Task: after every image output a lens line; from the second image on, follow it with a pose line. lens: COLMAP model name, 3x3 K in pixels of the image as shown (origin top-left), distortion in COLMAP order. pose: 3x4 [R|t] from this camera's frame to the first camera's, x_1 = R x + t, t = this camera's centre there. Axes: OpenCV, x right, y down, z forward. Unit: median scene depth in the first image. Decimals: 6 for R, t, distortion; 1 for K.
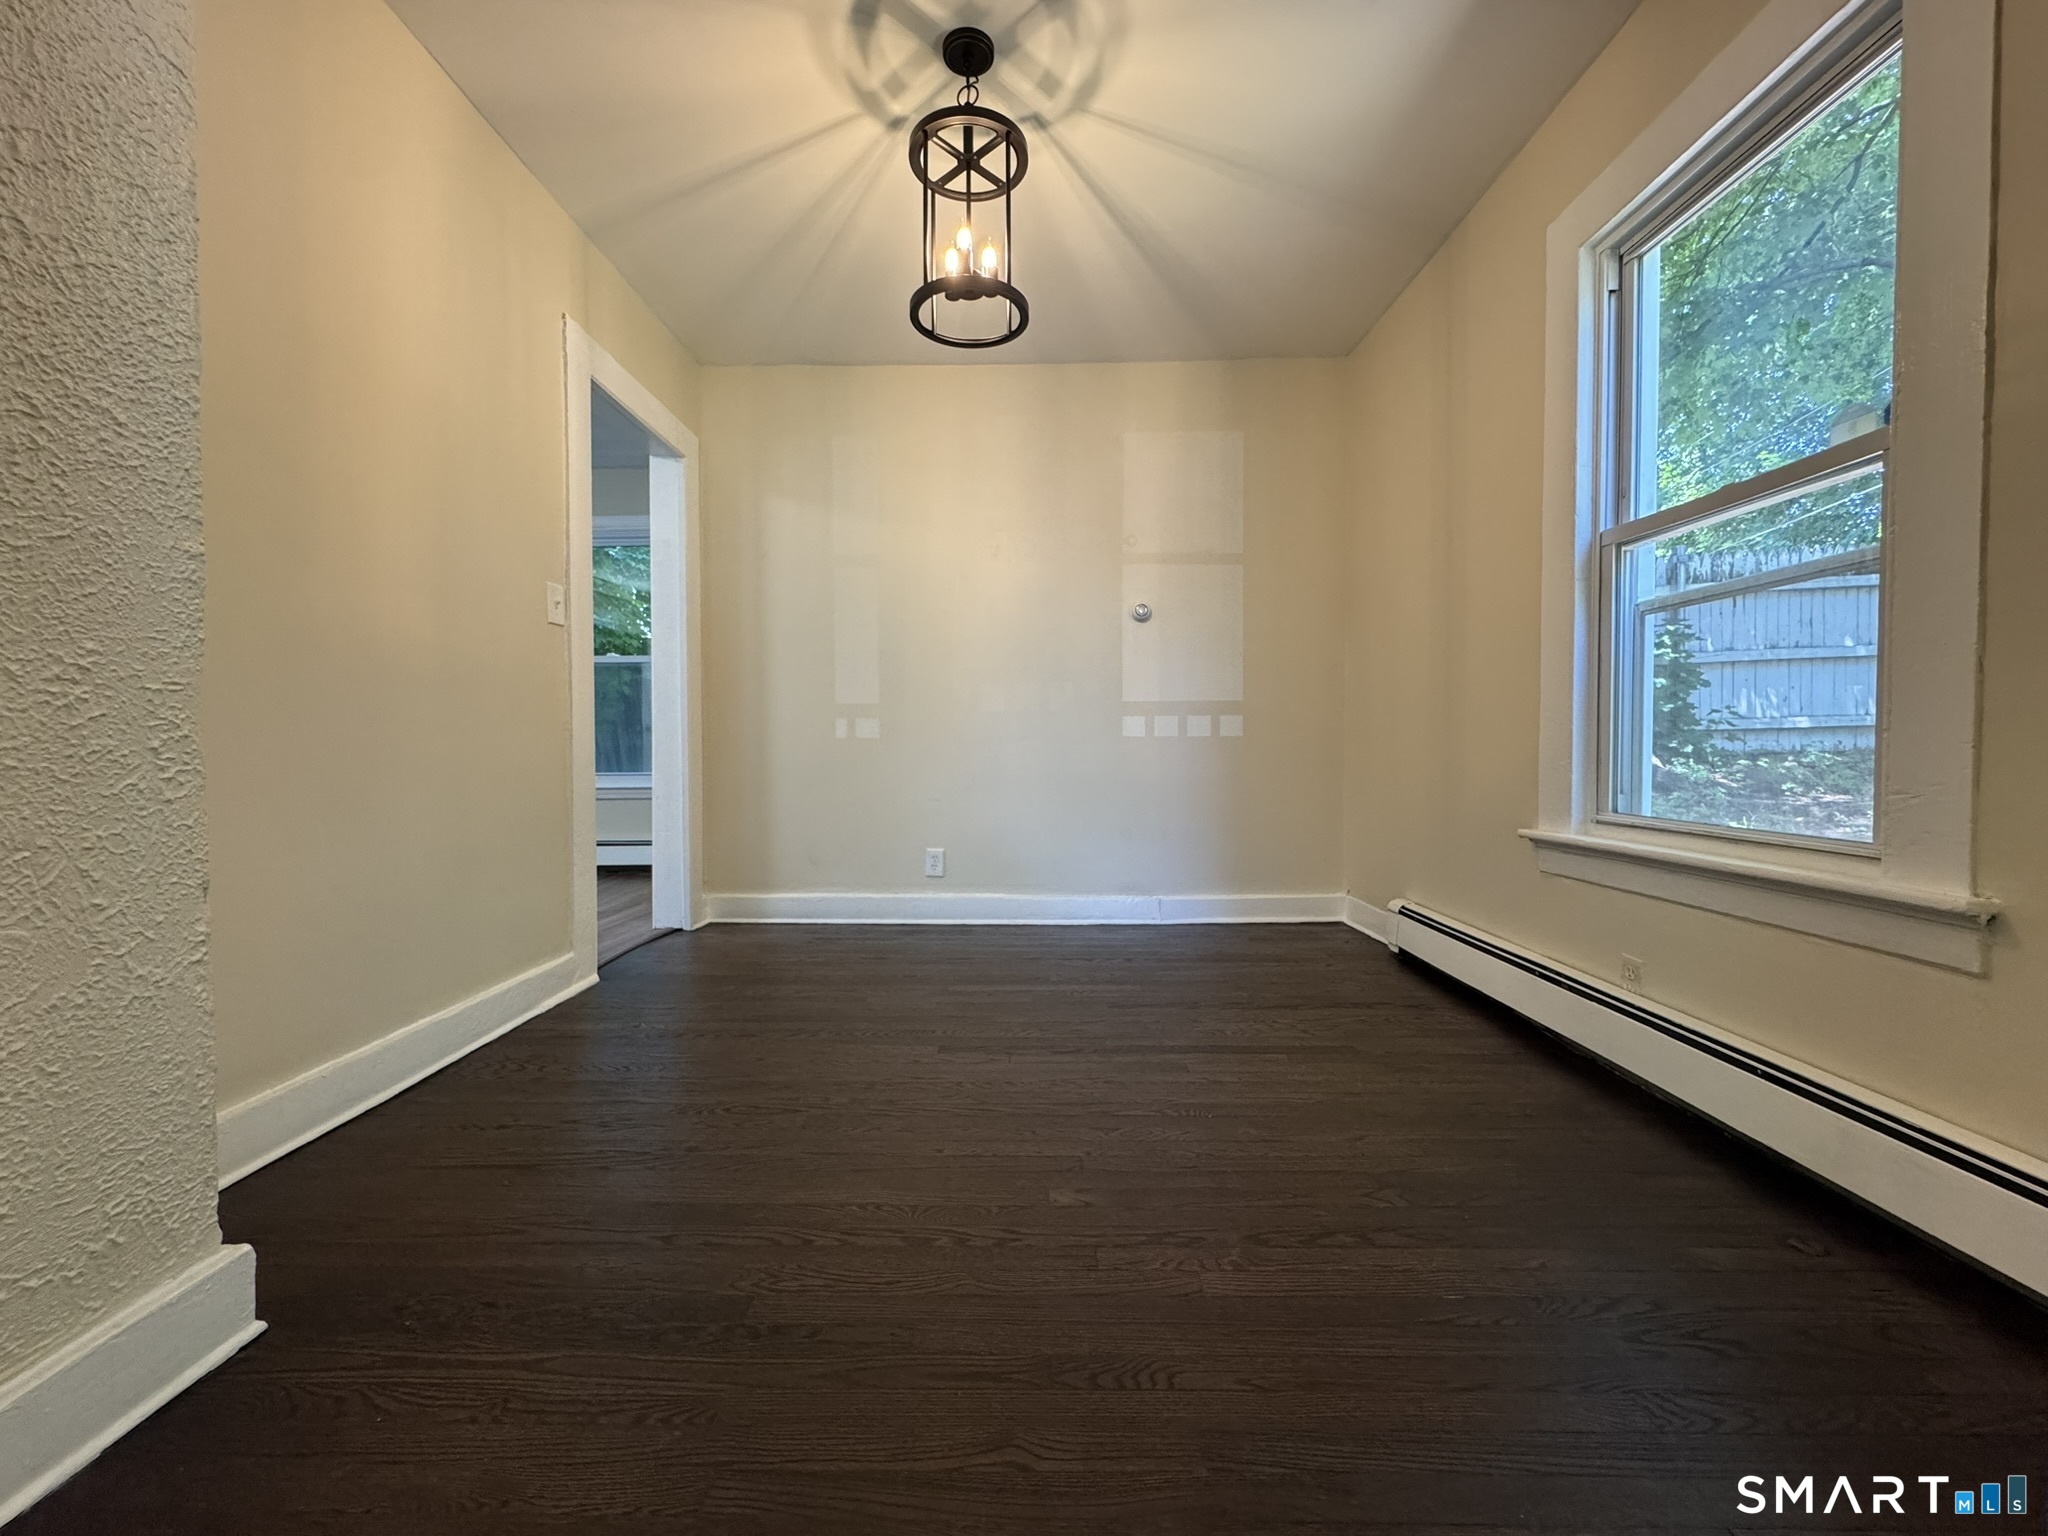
lens RADIAL K [[820.3, 0, 1024.0], [0, 820.3, 768.0], [0, 0, 1]] dist [-0.004259, -0.000165]
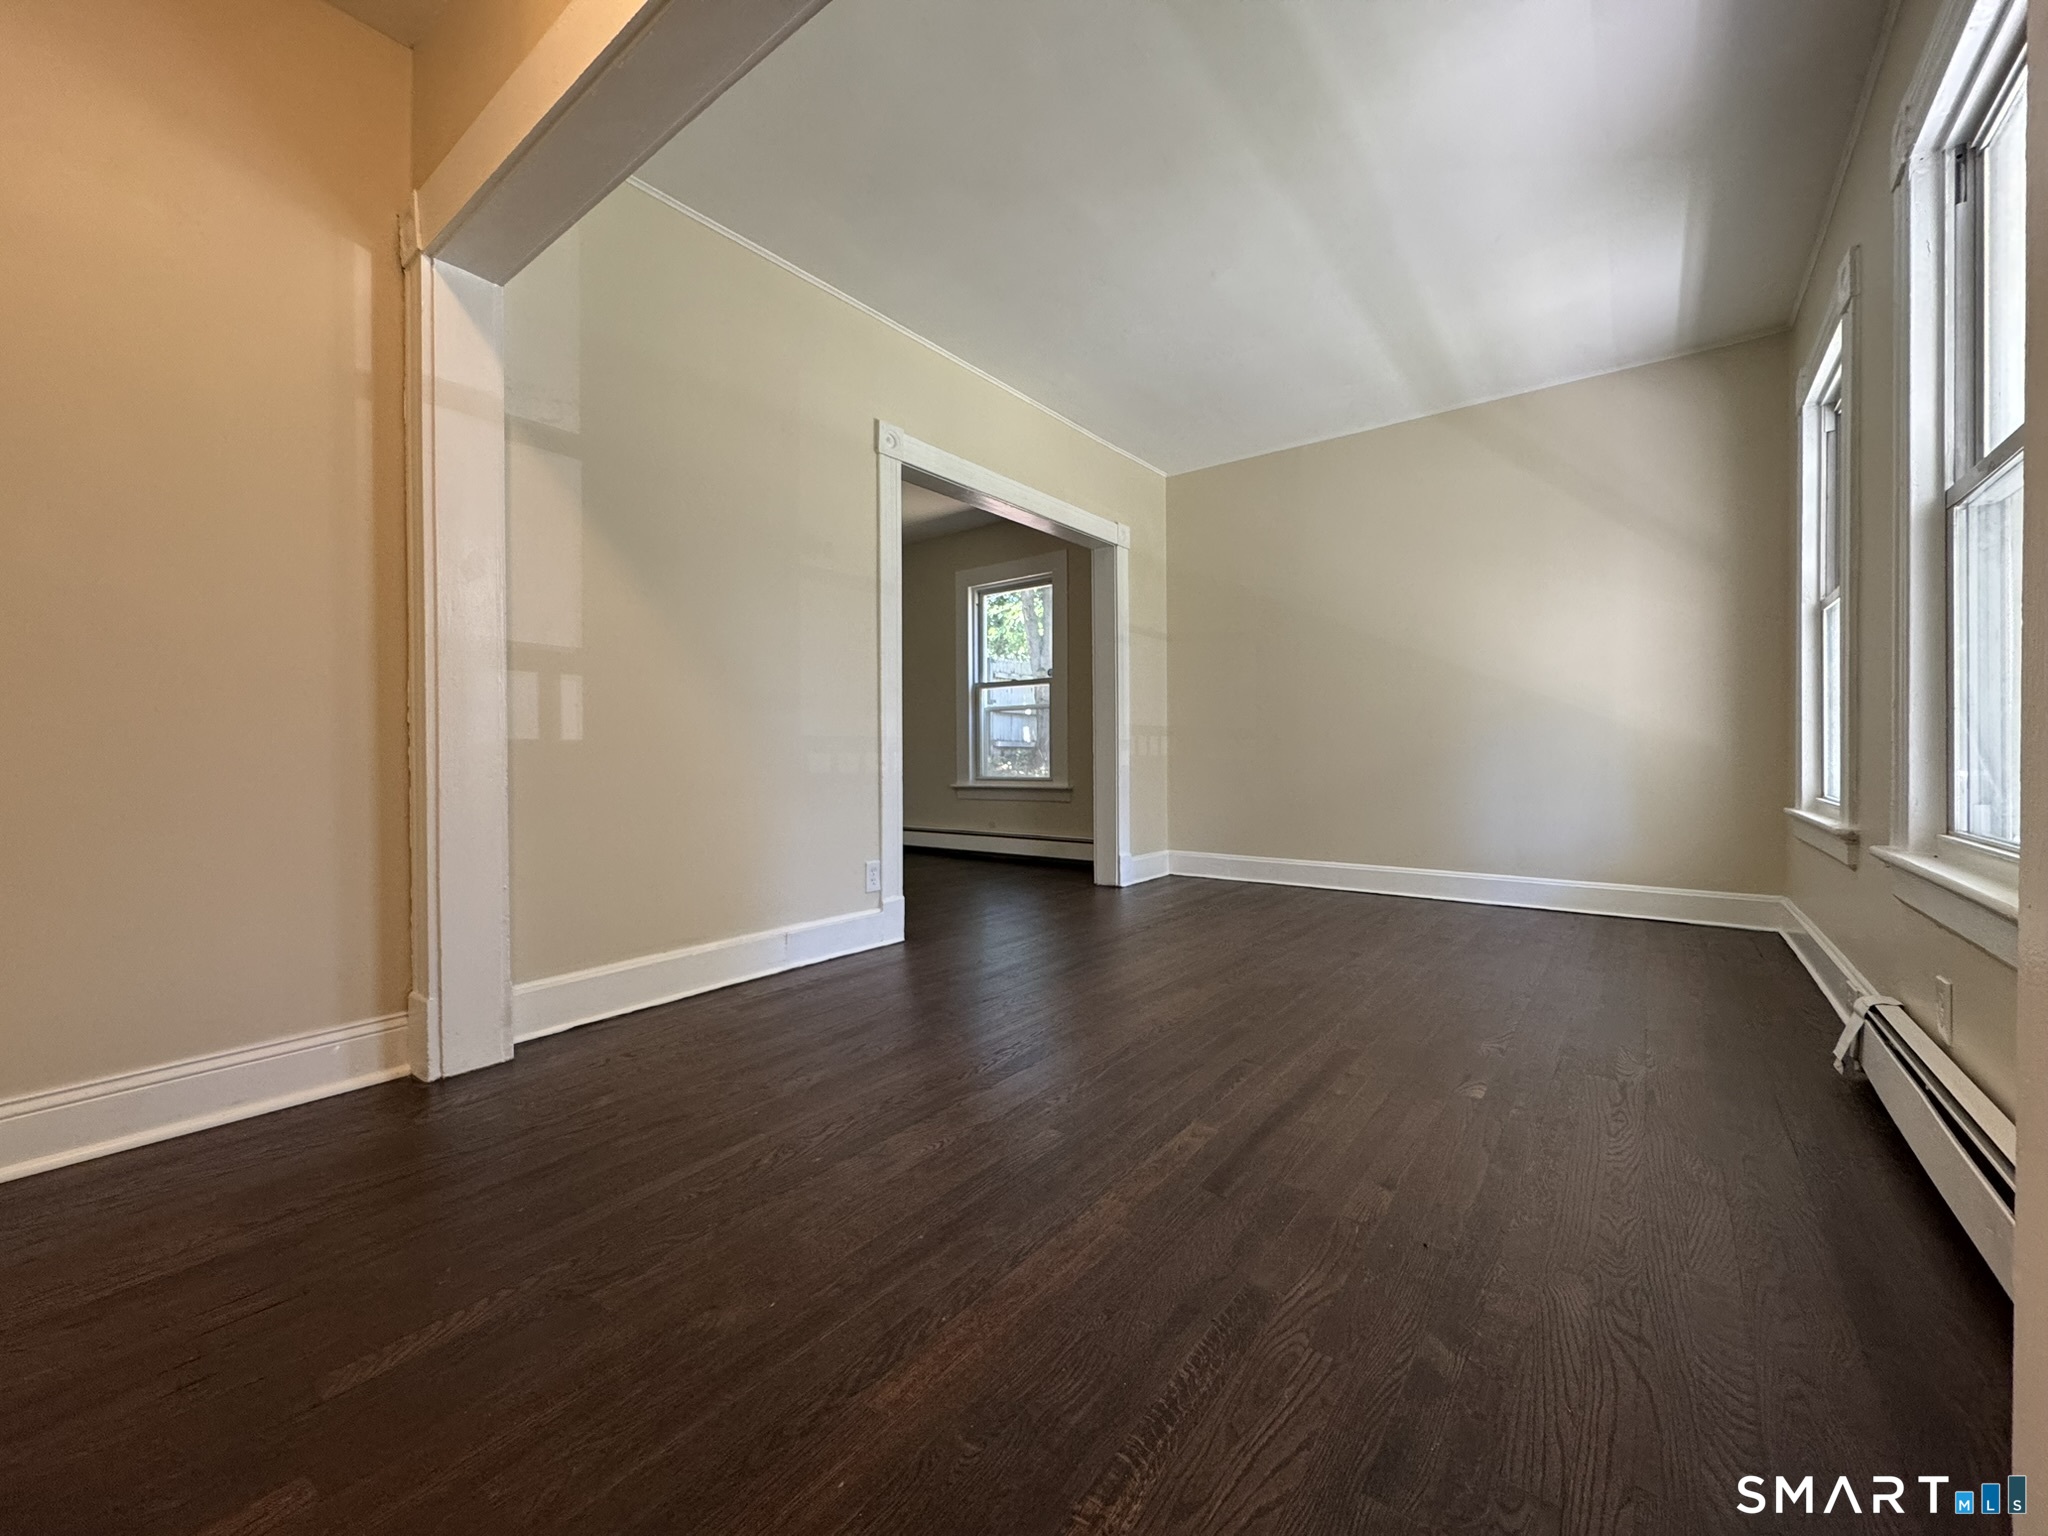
lens RADIAL K [[817.2, 0, 1022.5], [0, 817.2, 767.8], [0, 0, 1]] dist [-0.002966, -0.000215]
pose [[0.600313, -0.014790, 0.799629, -1.657172], [0.025678, 0.999670, -0.000787, 0.031330], [-0.799353, 0.021005, 0.600494, -0.974569]]
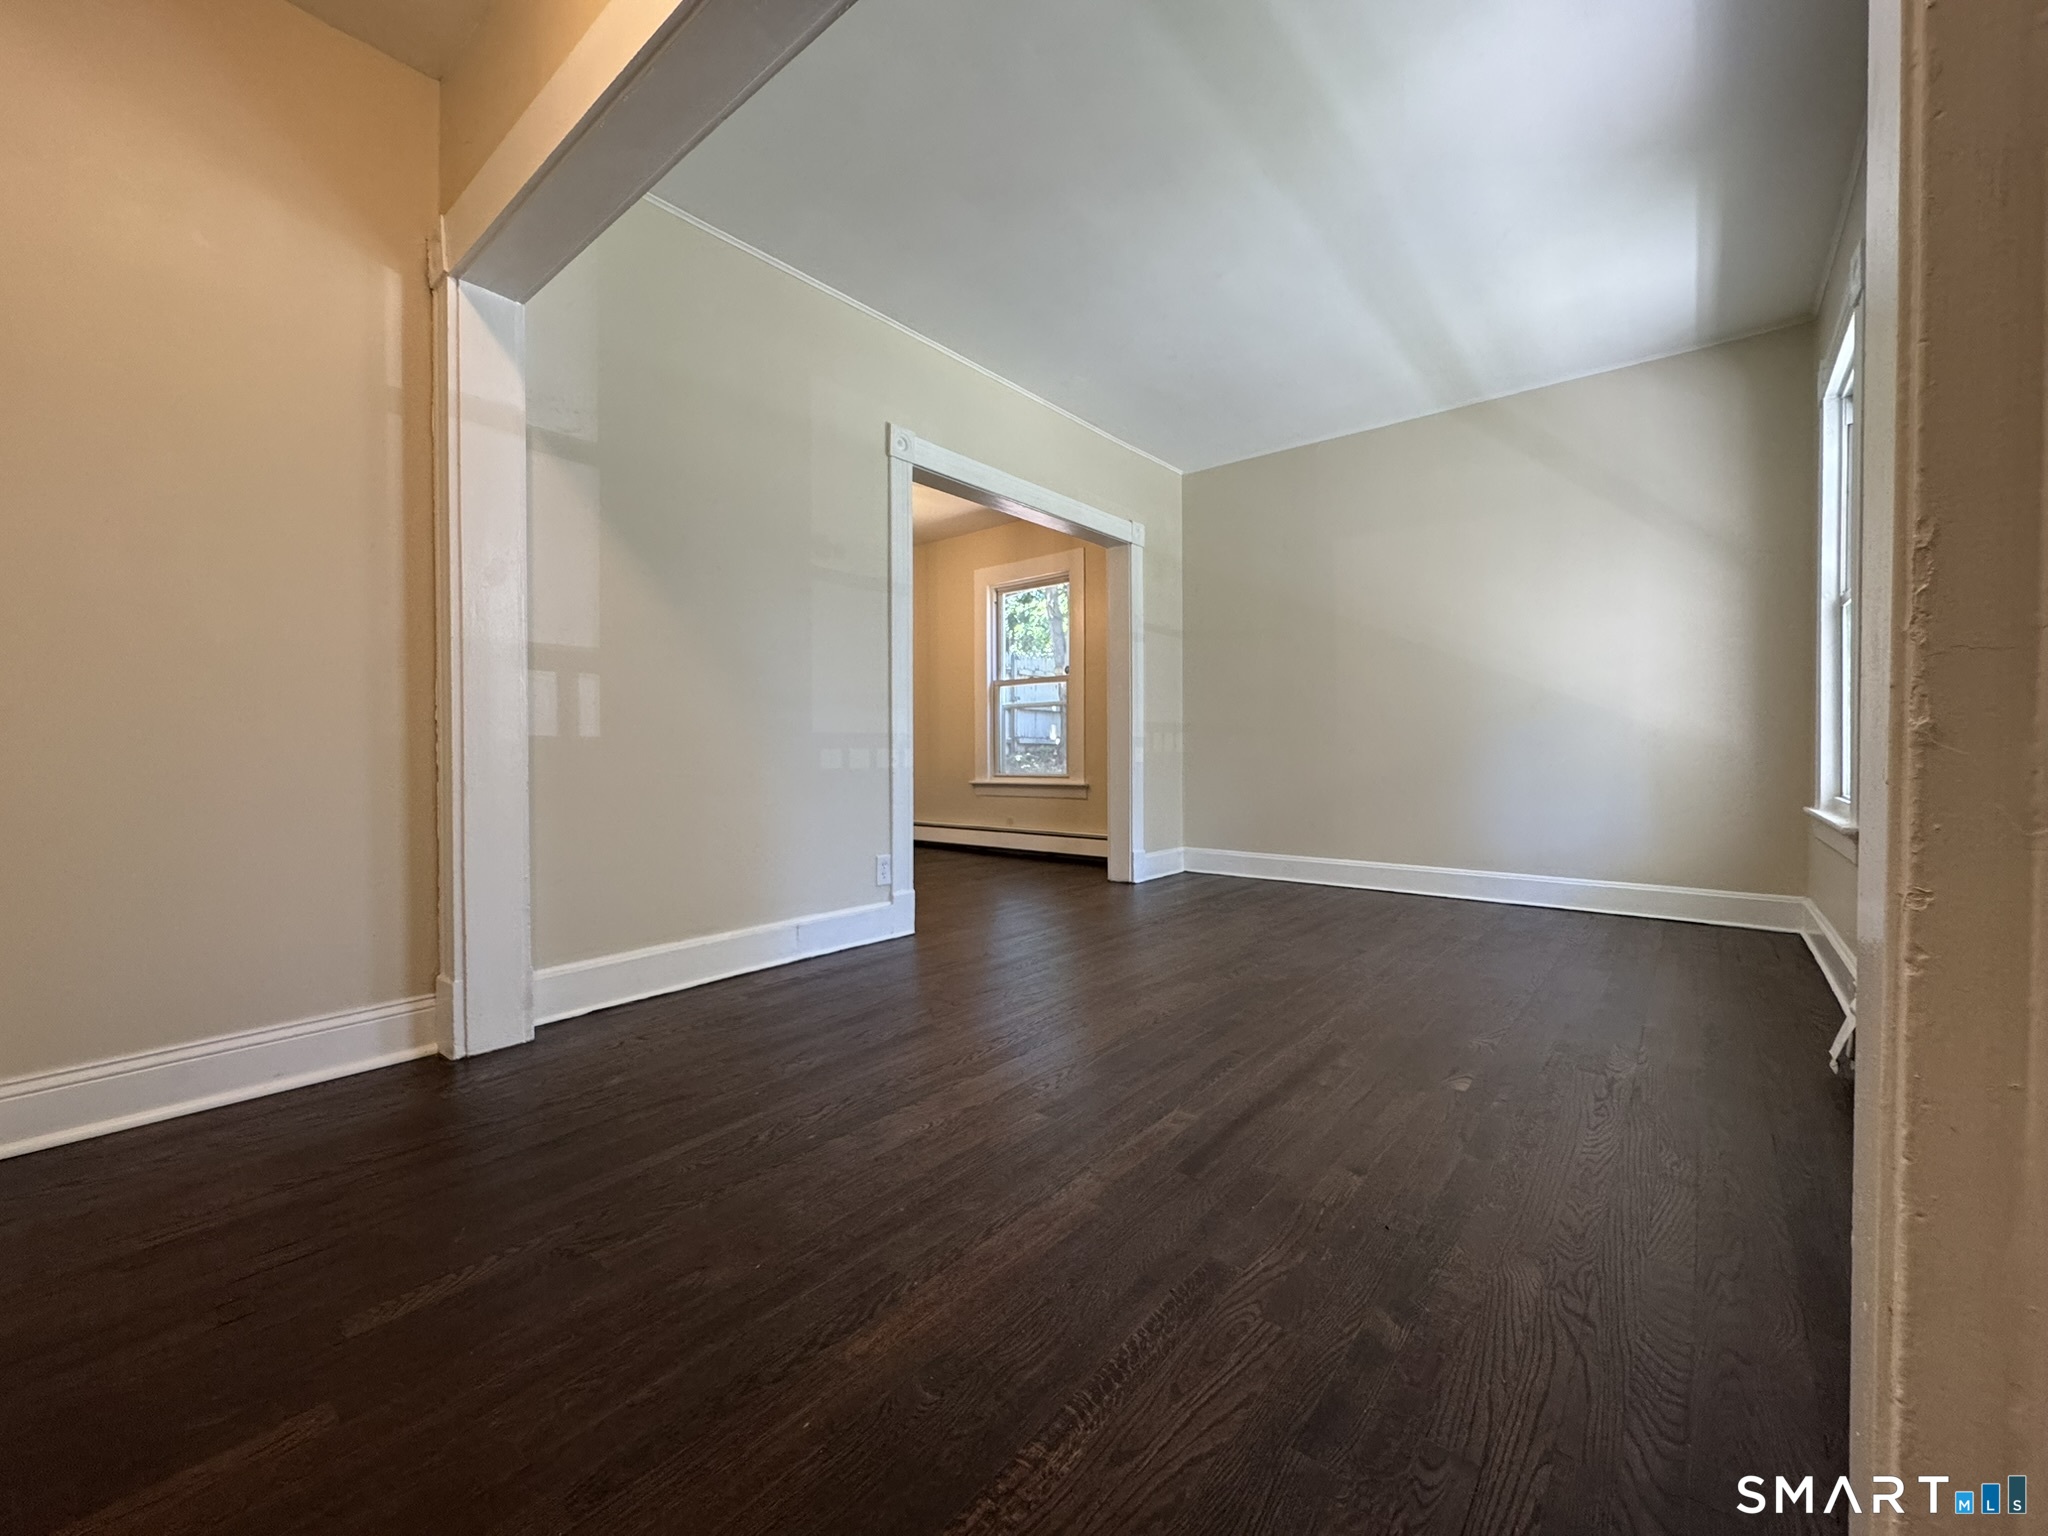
lens RADIAL K [[820.3, 0, 1024.0], [0, 820.3, 768.0], [0, 0, 1]] dist [-0.004259, -0.000165]
pose [[0.628202, -0.016375, 0.777878, -1.655470], [0.023289, 0.999726, 0.002237, 0.033202], [-0.777702, 0.016711, 0.628411, -1.032277]]
